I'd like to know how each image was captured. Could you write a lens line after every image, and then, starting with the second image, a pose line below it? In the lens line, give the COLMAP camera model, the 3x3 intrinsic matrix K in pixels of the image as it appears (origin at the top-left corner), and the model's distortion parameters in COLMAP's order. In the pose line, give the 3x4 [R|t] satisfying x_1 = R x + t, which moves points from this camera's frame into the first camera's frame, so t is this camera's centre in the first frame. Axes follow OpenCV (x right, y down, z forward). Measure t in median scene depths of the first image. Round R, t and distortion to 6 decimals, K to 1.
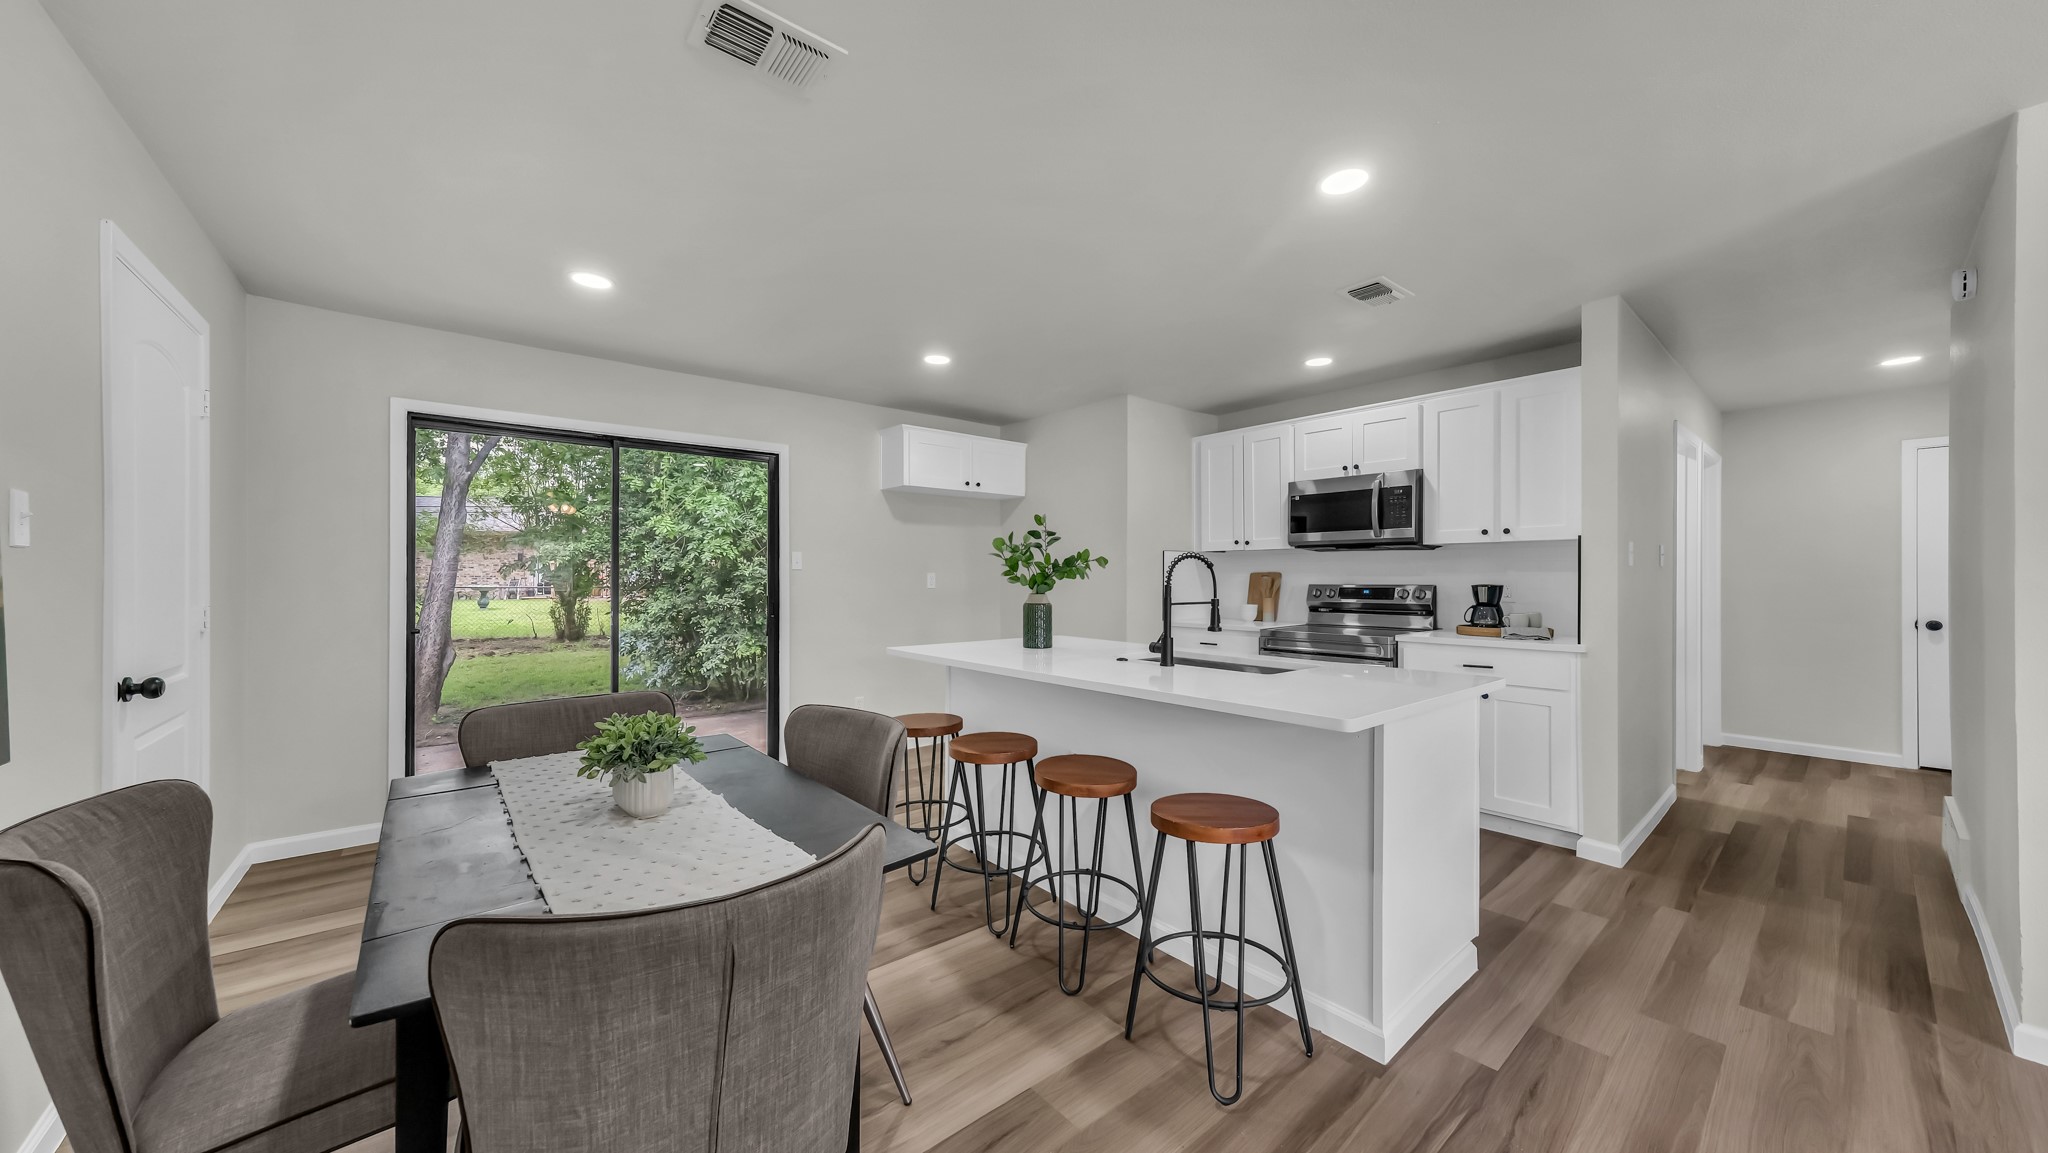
lens RADIAL K [[711.4, 0, 1030.1], [0, 711.4, 580.2], [0, 0, 1]] dist [-0.006203, 0.003721]
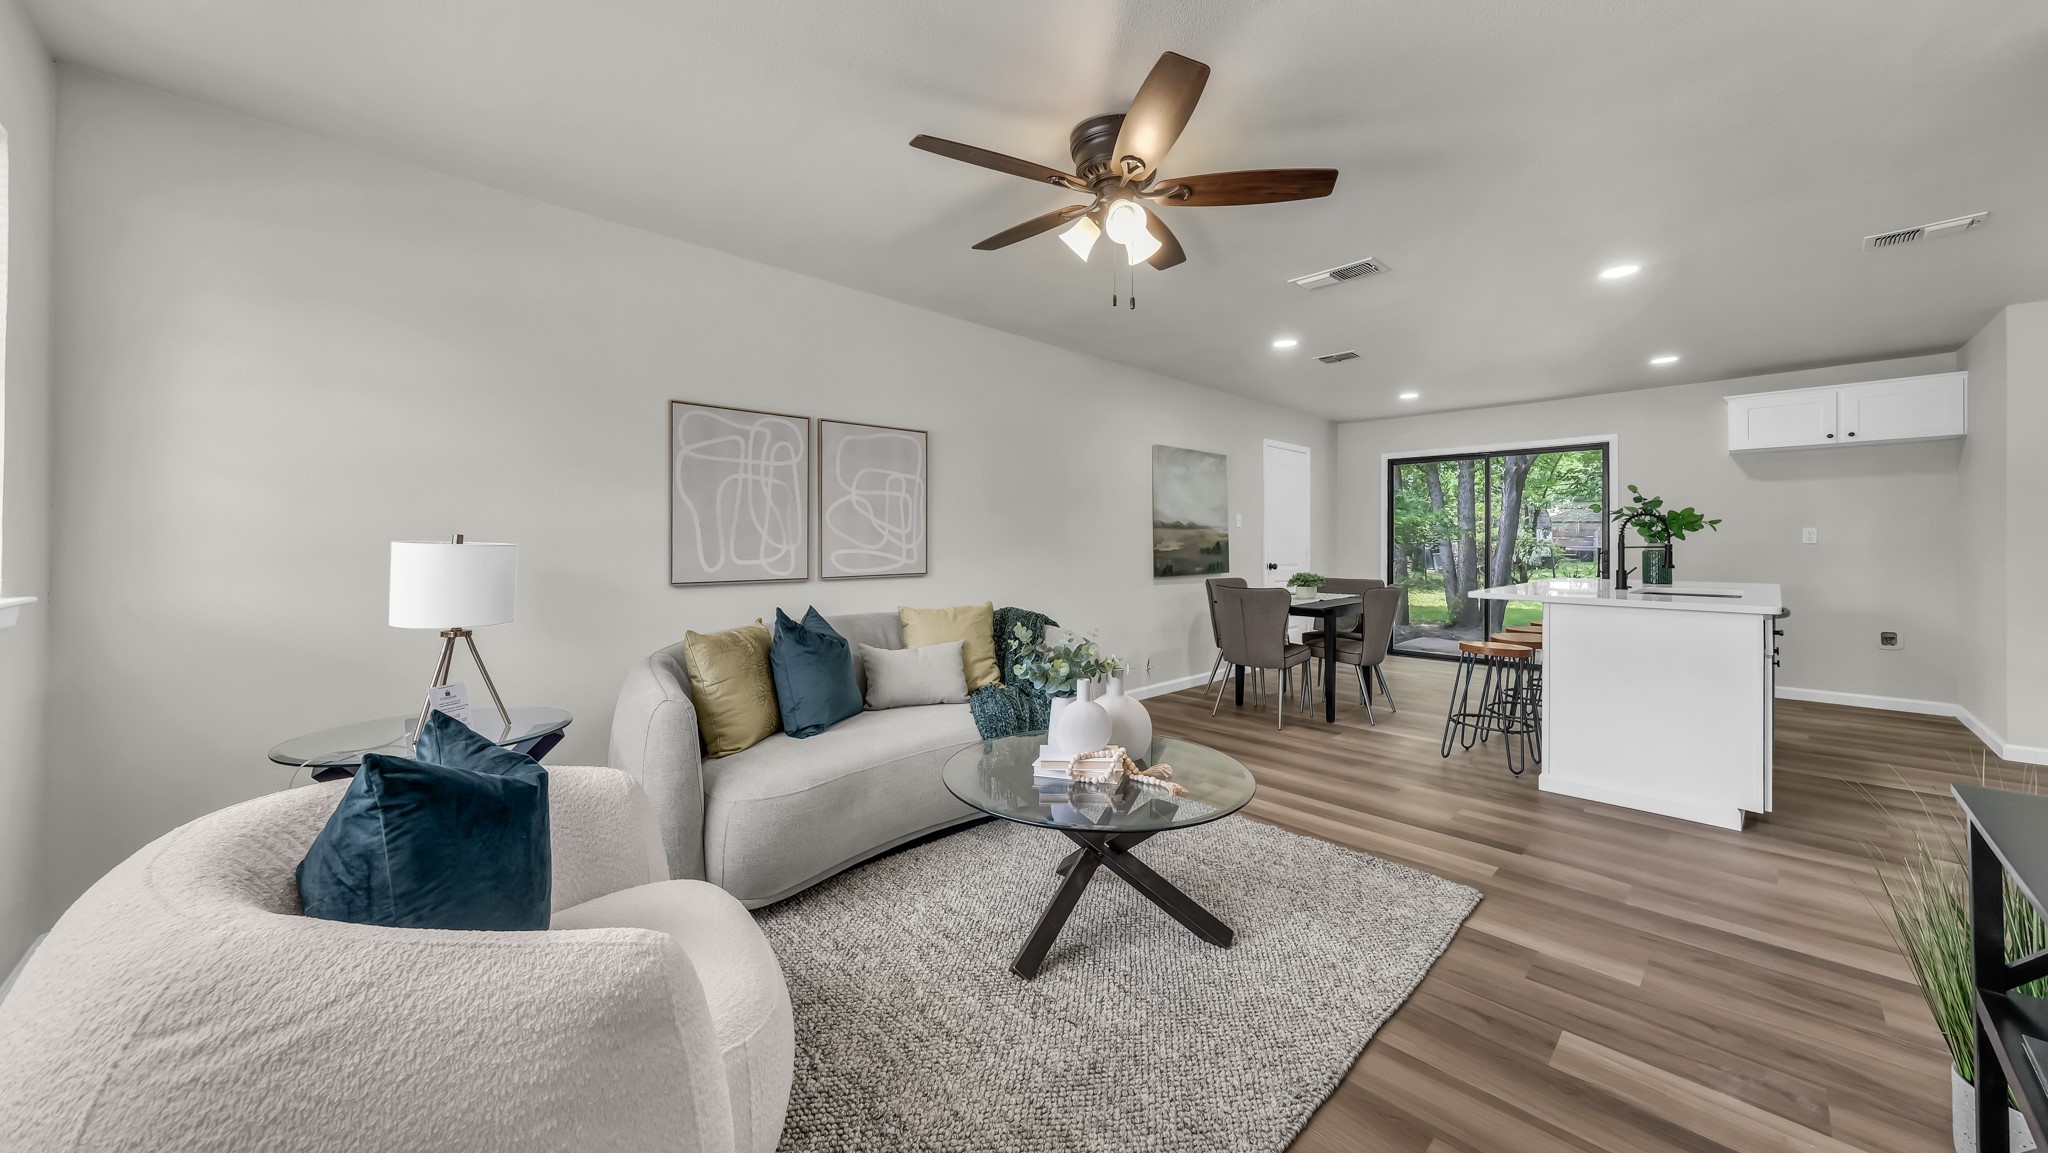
lens RADIAL K [[711.4, 0, 1023.2], [0, 711.4, 544.3], [0, 0, 1]] dist [-0.006203, 0.003721]
pose [[0.058571, 0.002711, -0.998280, 1.083926], [-0.004602, 0.999986, 0.002445, 0.021186], [0.998273, 0.004450, 0.058582, -0.219933]]
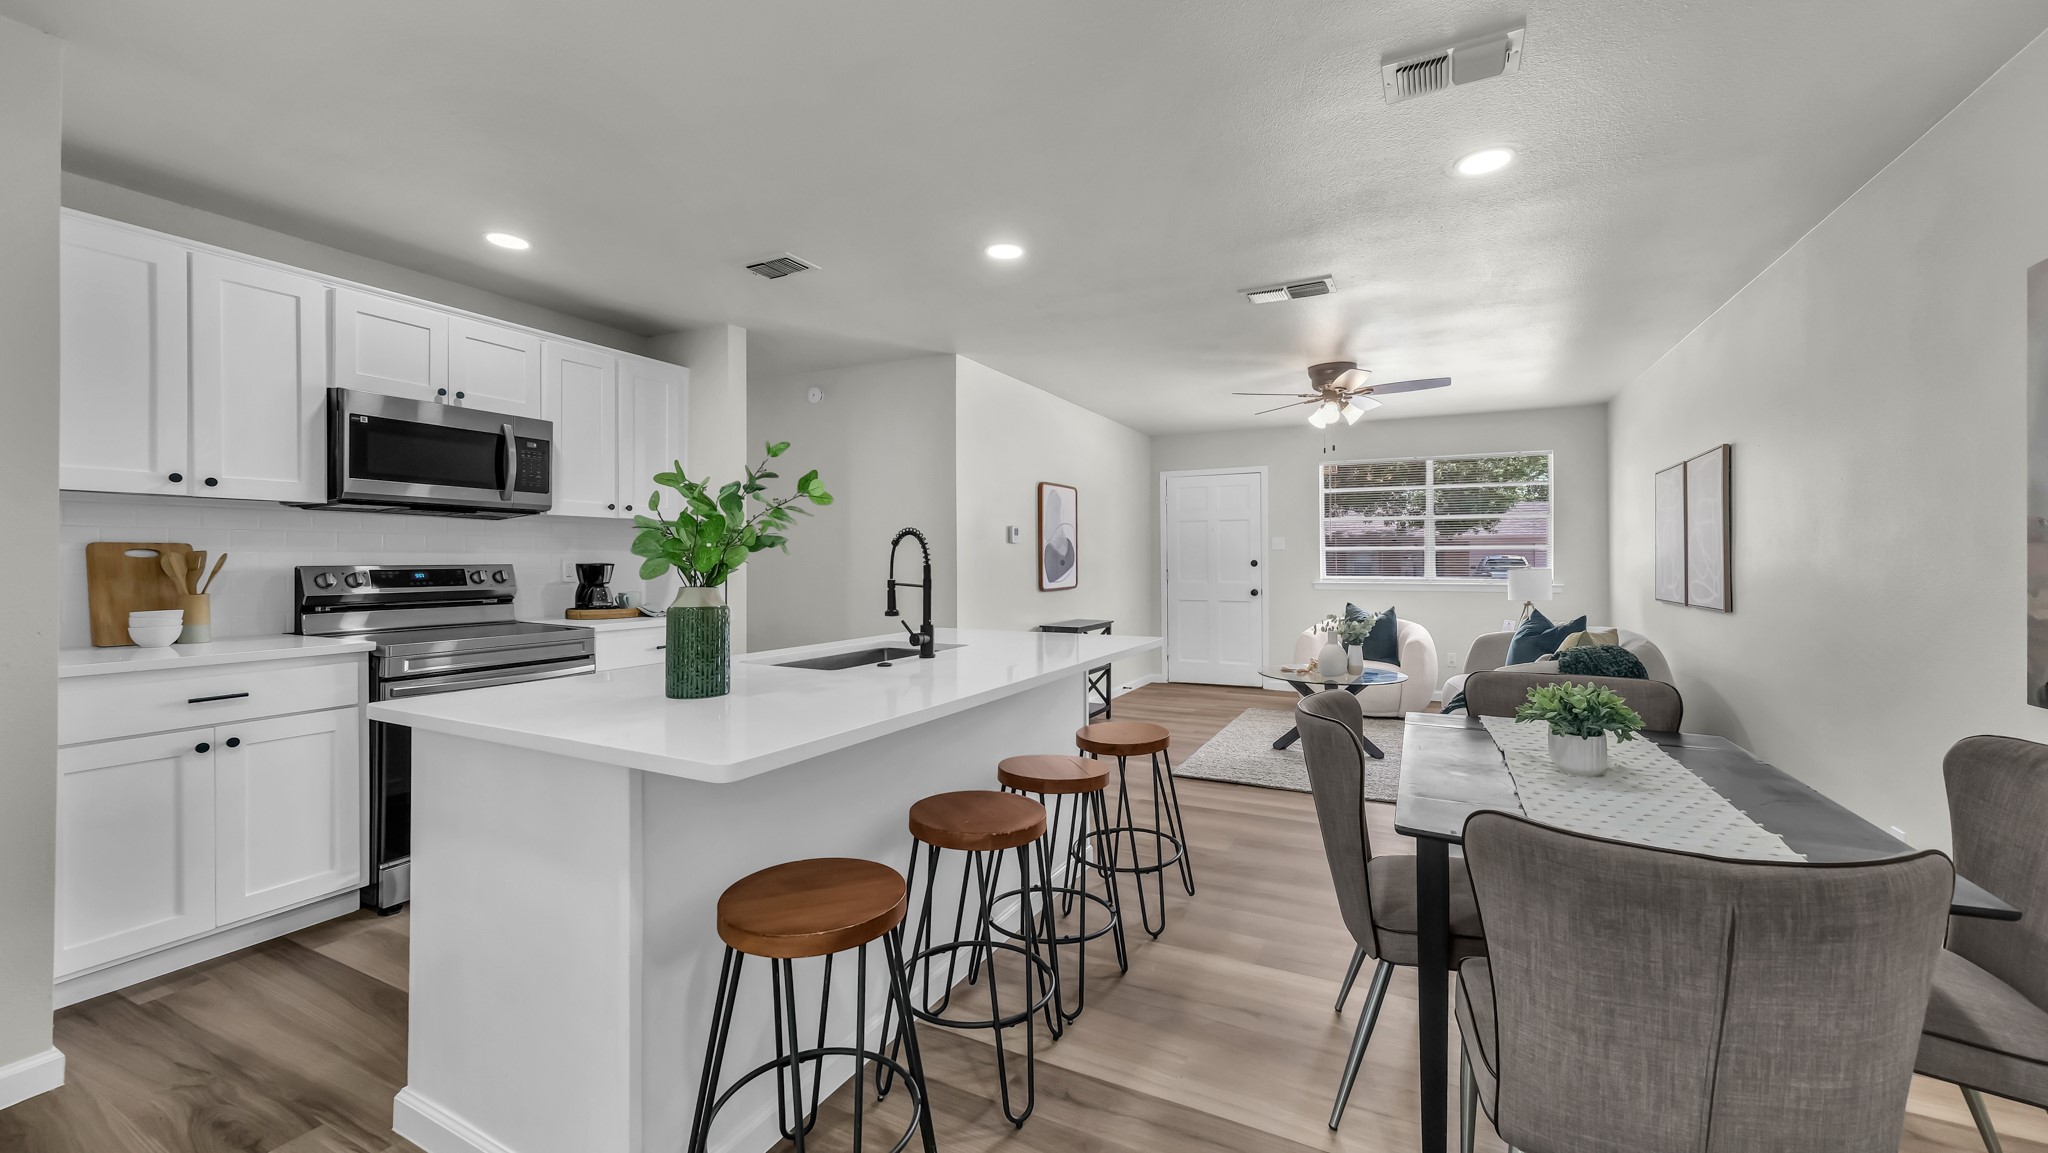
lens RADIAL K [[772.7, 0, 1041.0], [0, 772.7, 553.1], [0, 0, 1]] dist [0.002801, -0.000318]
pose [[-0.387178, 0.005259, 0.921990, -0.502670], [0.001661, 0.999986, -0.005007, -0.001230], [-0.922003, -0.000407, -0.387181, 0.847227]]
